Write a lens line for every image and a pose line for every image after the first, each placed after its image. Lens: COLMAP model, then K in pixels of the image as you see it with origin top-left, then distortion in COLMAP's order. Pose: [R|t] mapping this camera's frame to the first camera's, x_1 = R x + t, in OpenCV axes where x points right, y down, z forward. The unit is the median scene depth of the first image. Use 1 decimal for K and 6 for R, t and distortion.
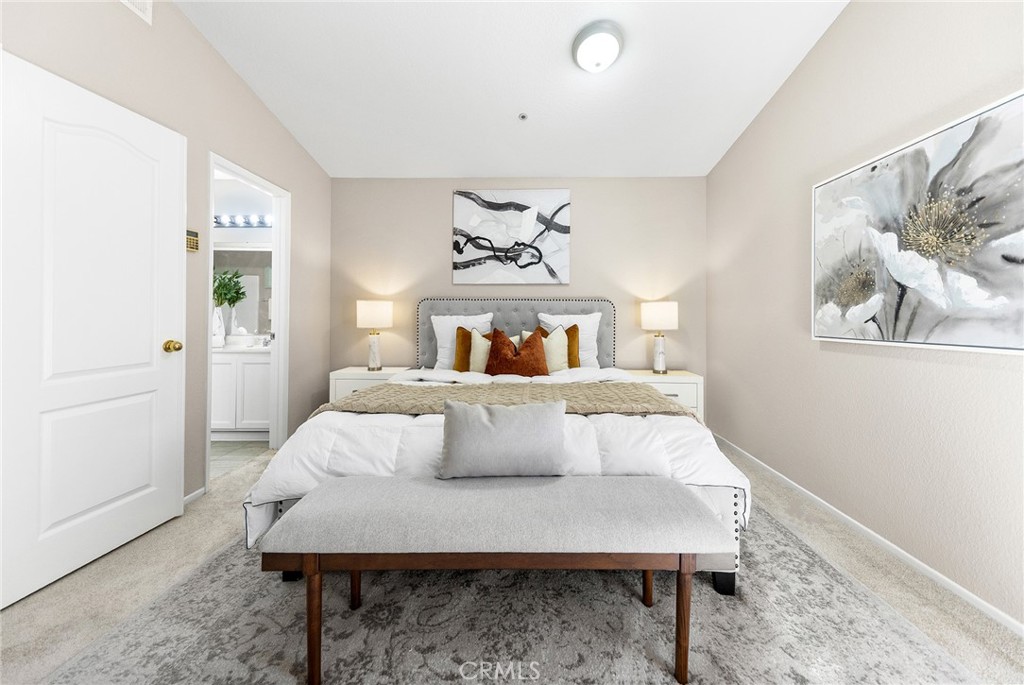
lens RADIAL K [[360.2, 0, 510.4], [0, 360.2, 315.4], [0, 0, 1]] dist [-0.000159, -0.000046]
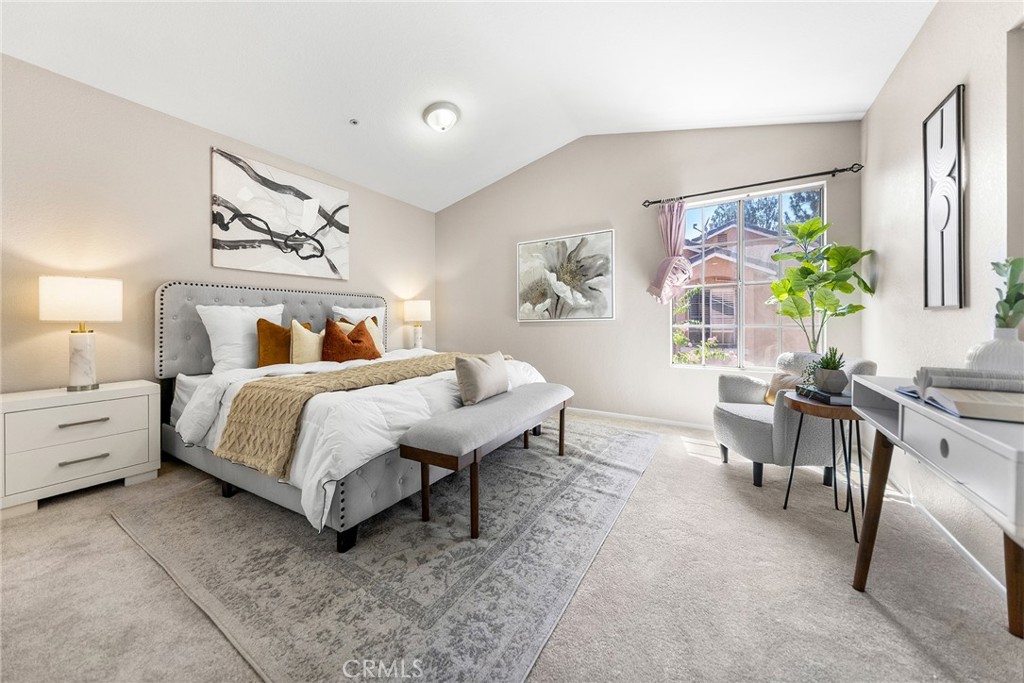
lens RADIAL K [[352.0, 0, 512.0], [0, 352.0, 341.5], [0, 0, 1]] dist [0.001422, 0.000038]
pose [[0.488105, -0.057775, 0.870871, -0.537282], [0.009082, 0.998089, 0.061124, 0.036488], [-0.872738, -0.021926, 0.487697, 0.047352]]
